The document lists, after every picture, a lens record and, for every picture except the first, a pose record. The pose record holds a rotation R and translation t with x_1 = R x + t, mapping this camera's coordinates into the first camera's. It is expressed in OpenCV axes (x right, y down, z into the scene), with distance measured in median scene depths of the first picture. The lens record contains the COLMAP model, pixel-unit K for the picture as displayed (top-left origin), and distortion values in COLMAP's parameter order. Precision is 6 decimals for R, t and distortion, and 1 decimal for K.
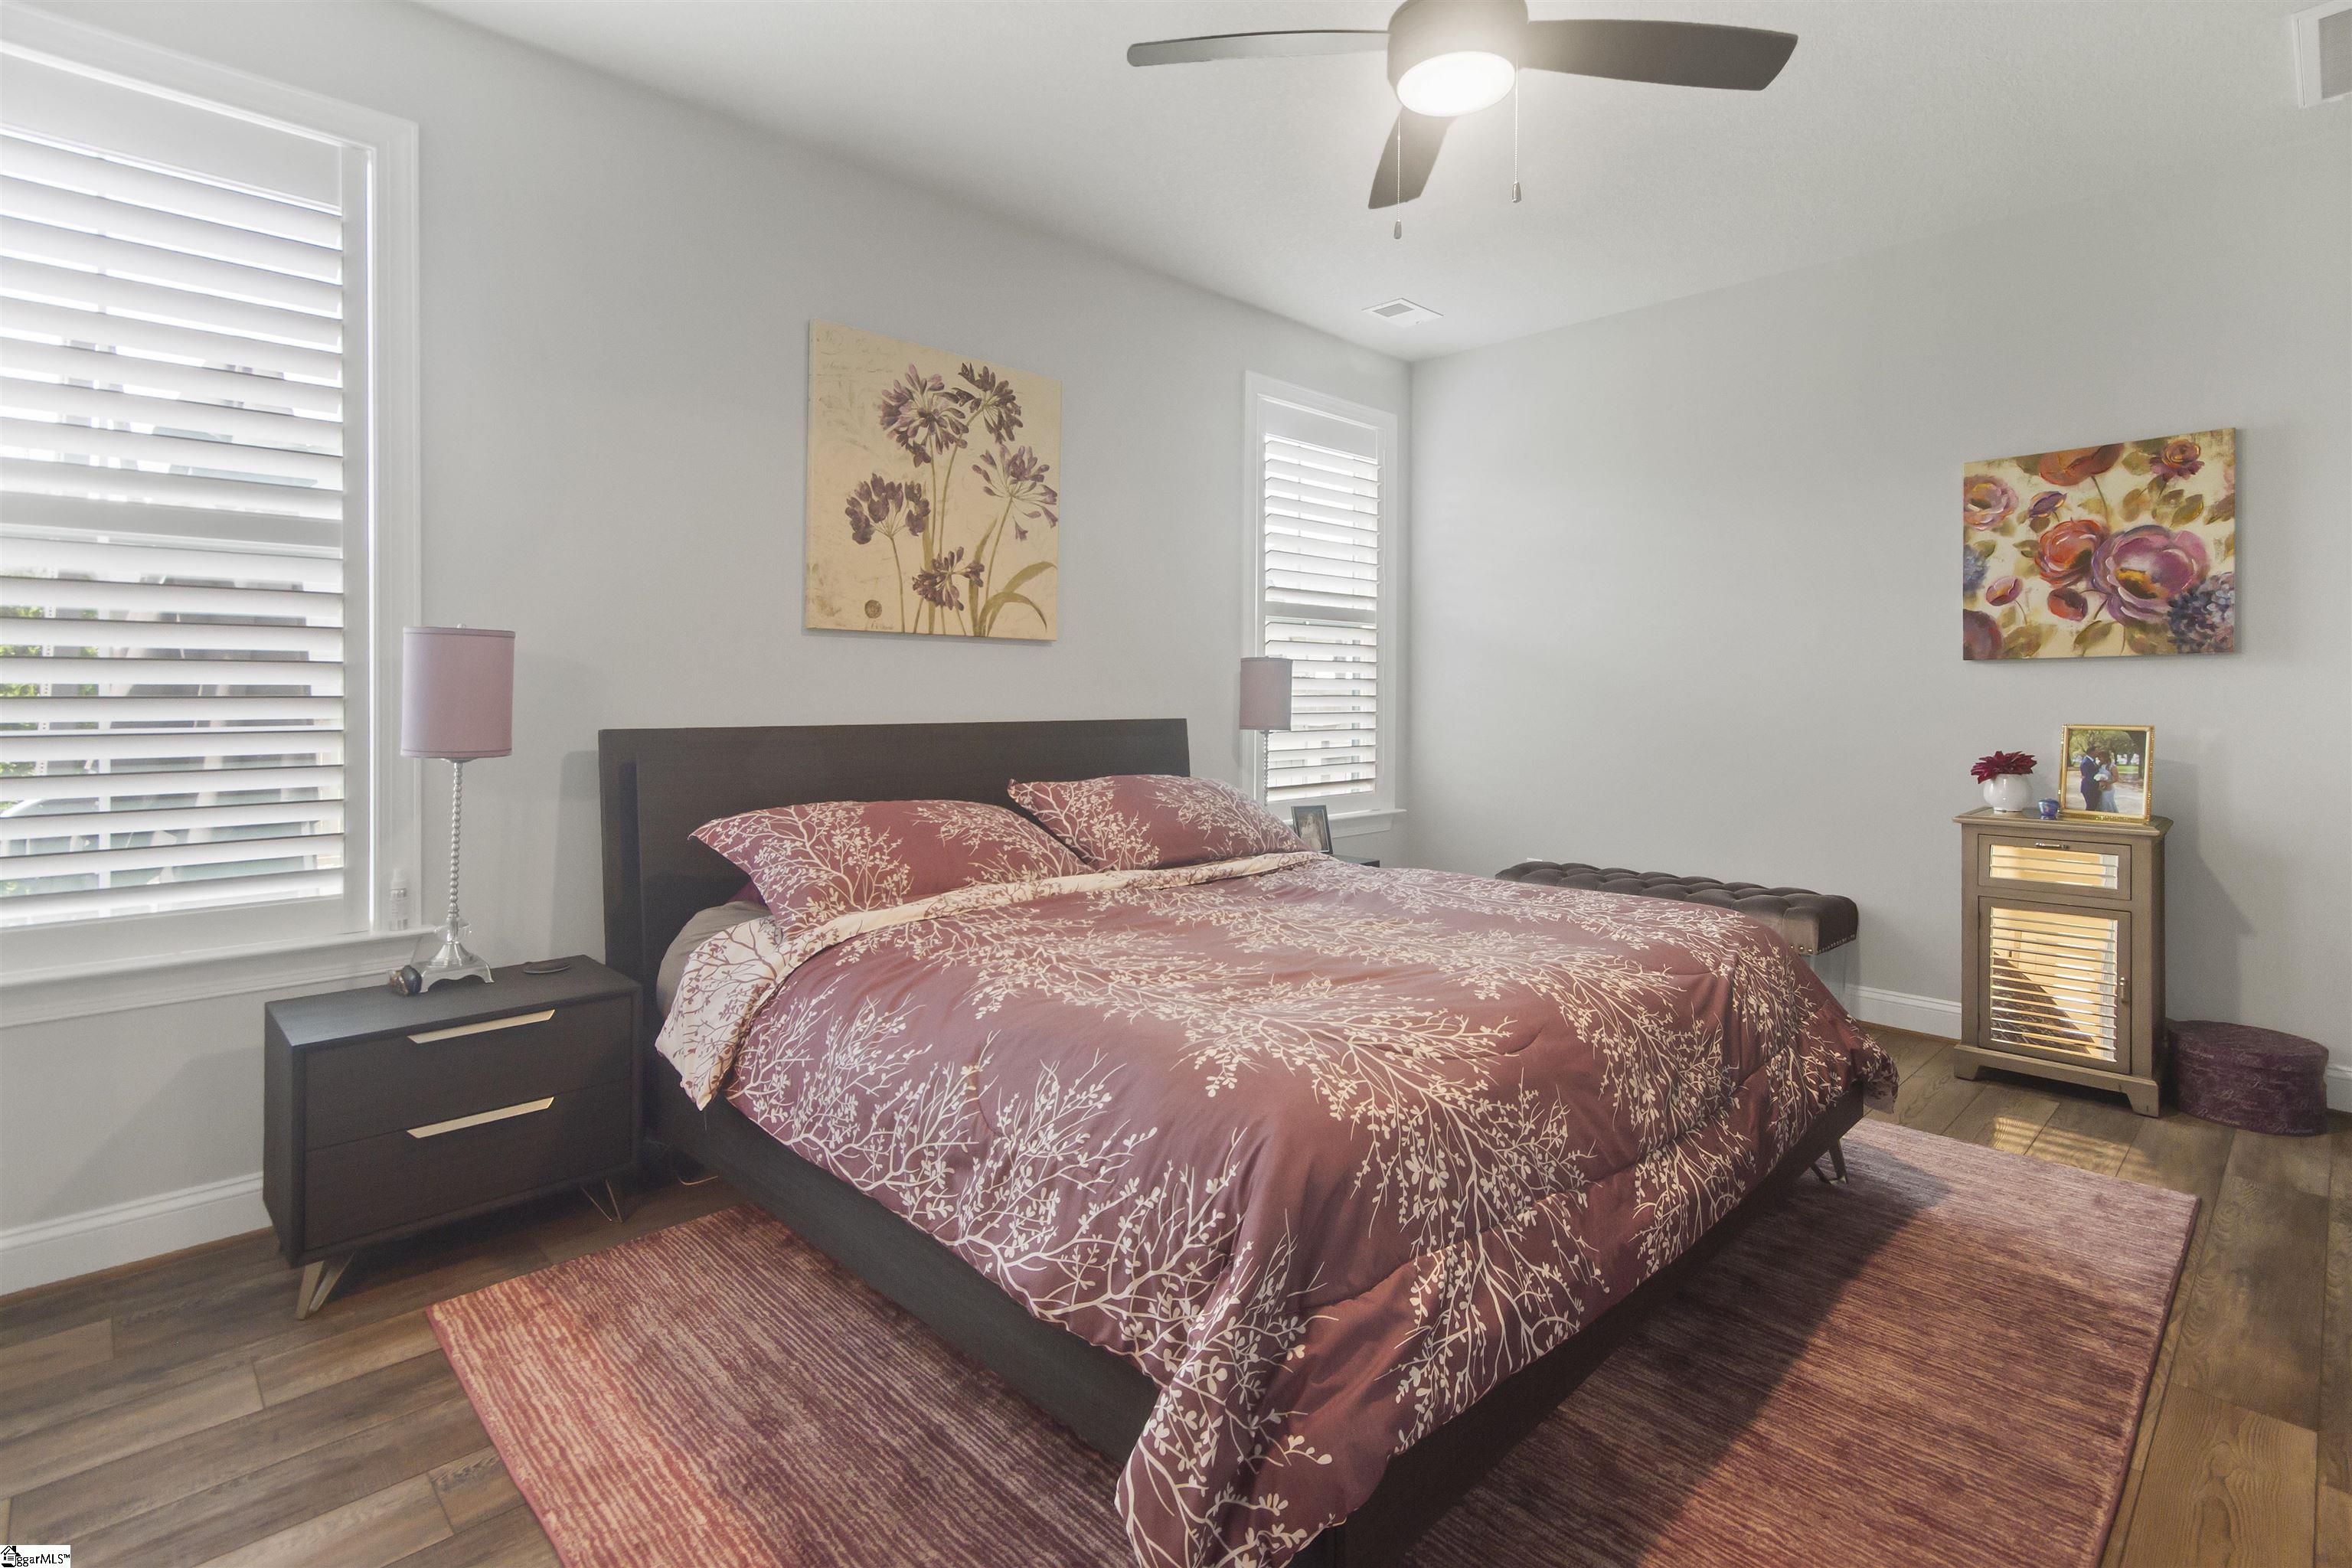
lens RADIAL K [[1125.4, 0, 1175.3], [0, 1125.4, 710.6], [0, 0, 1]] dist [0.013011, 0.000216]
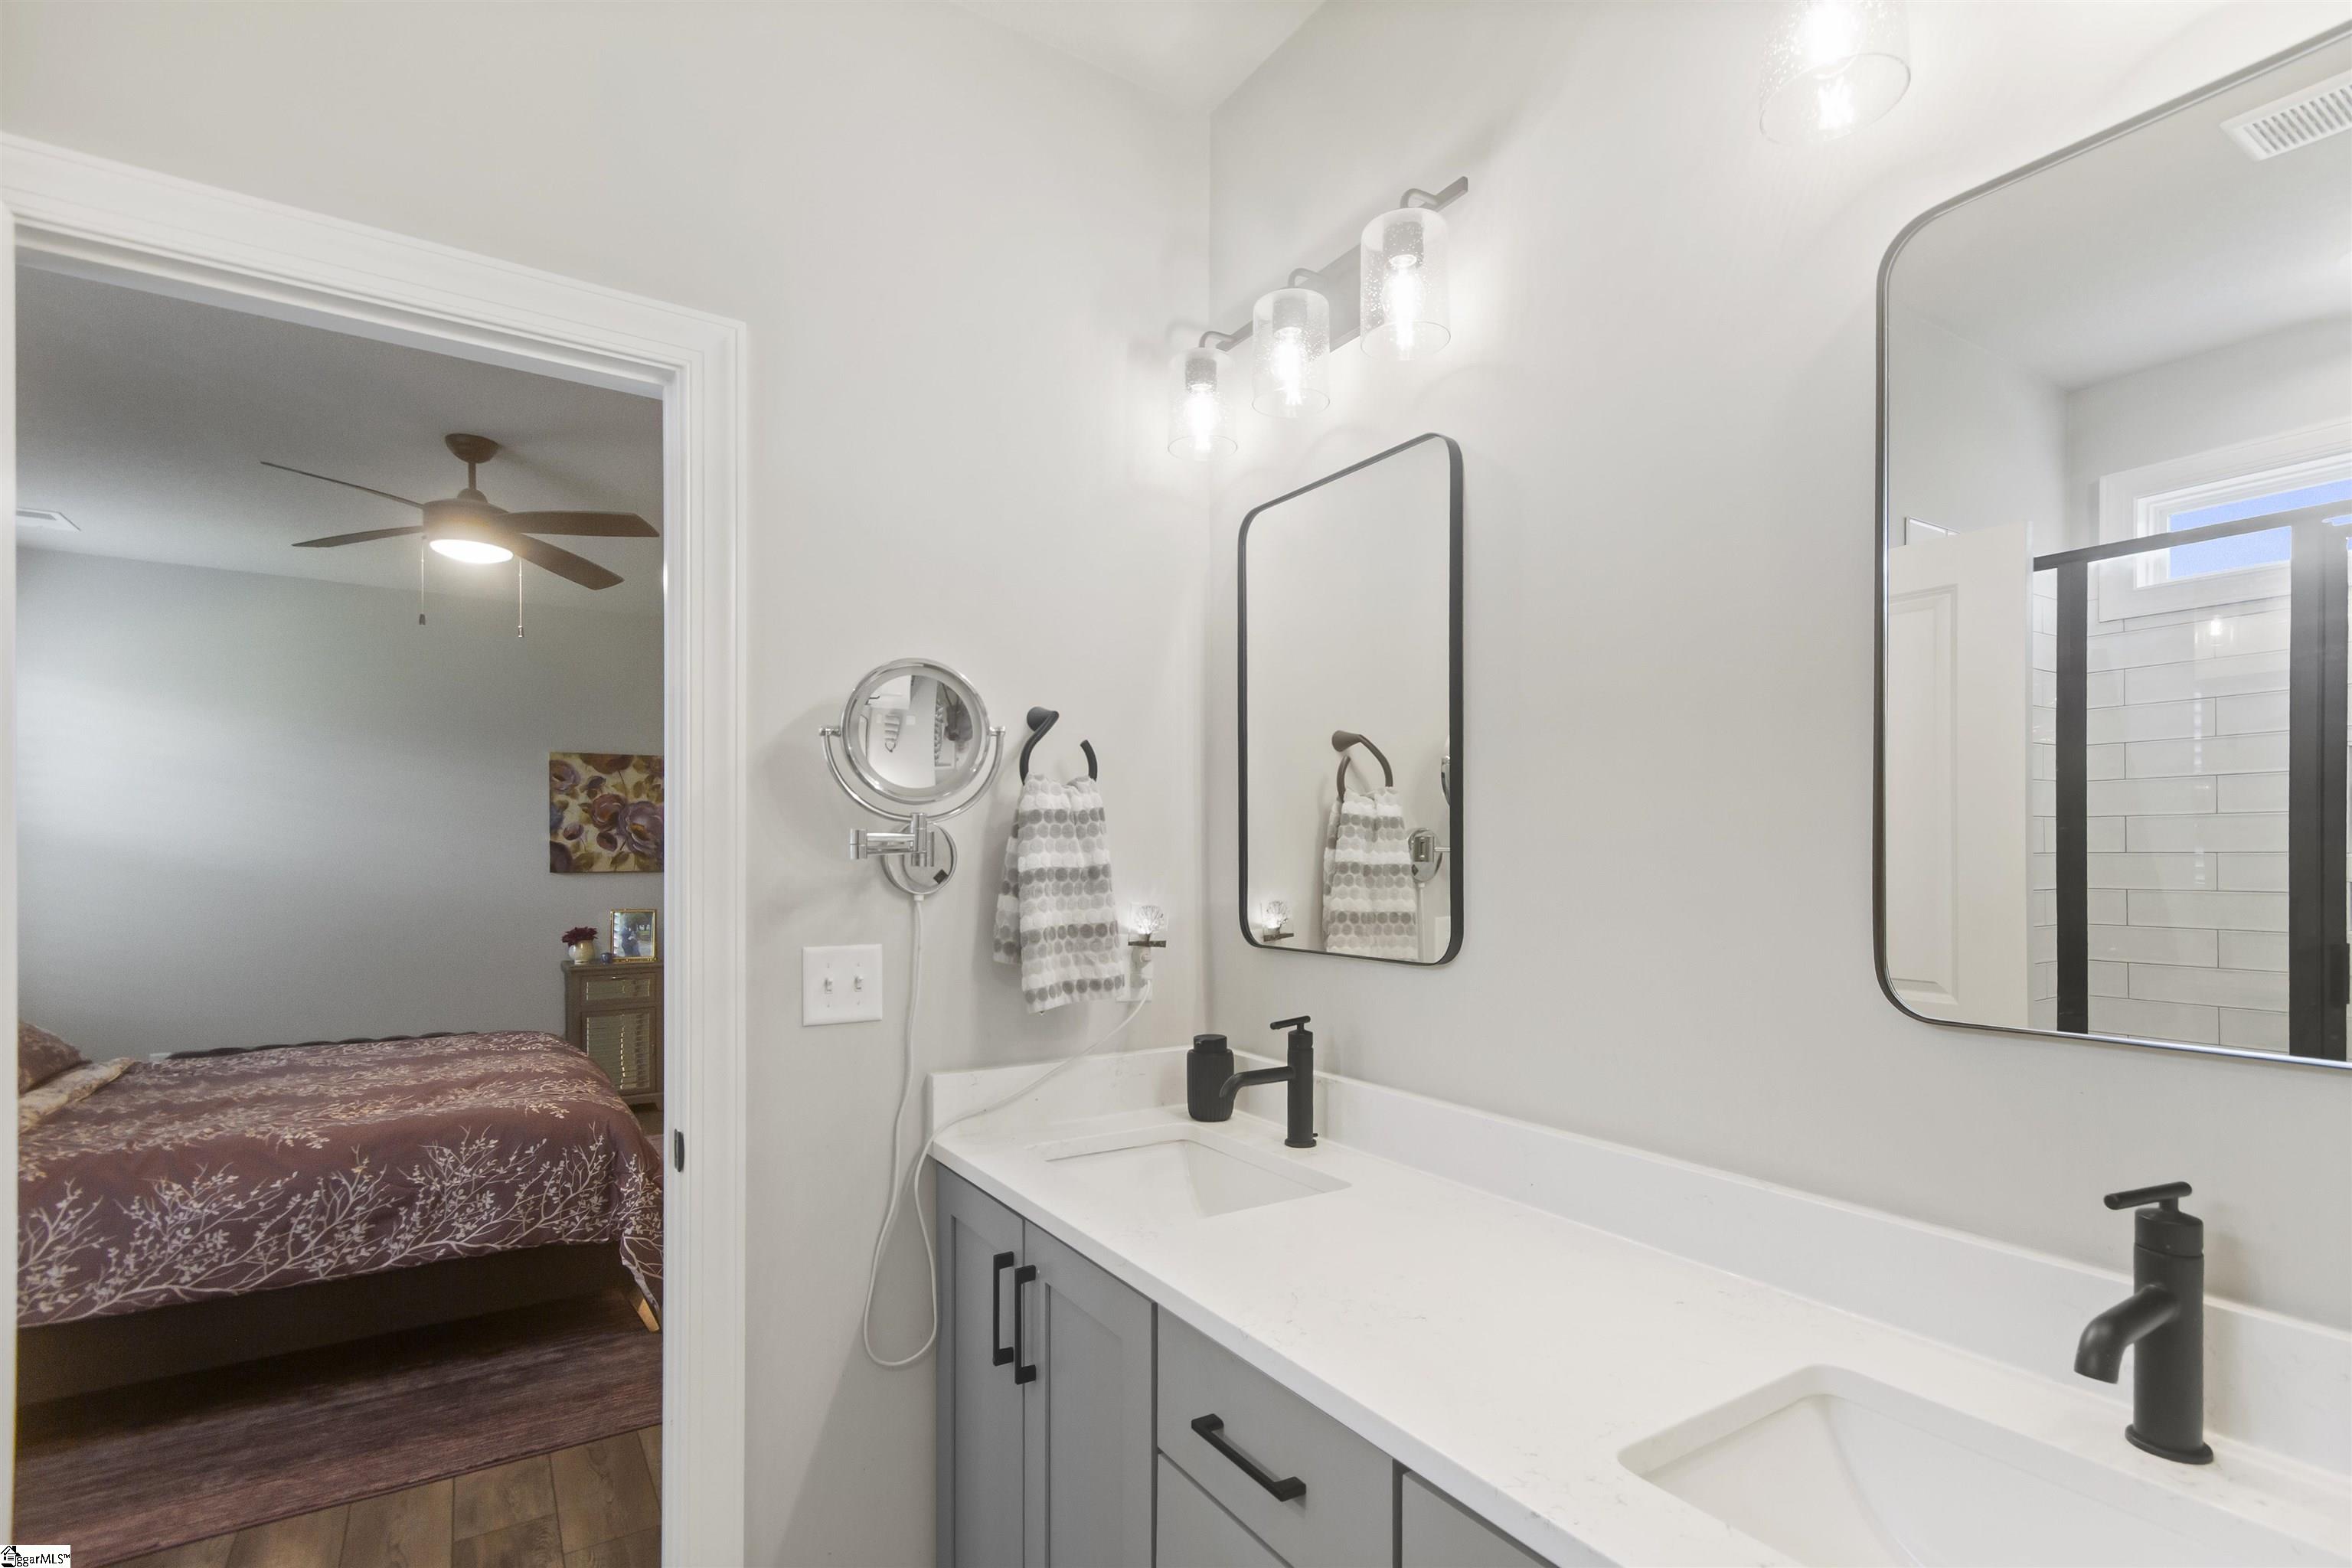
lens RADIAL K [[1117.0, 0, 1191.3], [0, 1117.0, 853.6], [0, 0, 1]] dist [0.009117, 0.000035]
pose [[0.199758, 0.003252, 0.979840, -0.757379], [0.017441, 0.999824, -0.006874, -0.048316], [-0.979690, 0.018463, 0.199666, -0.241288]]
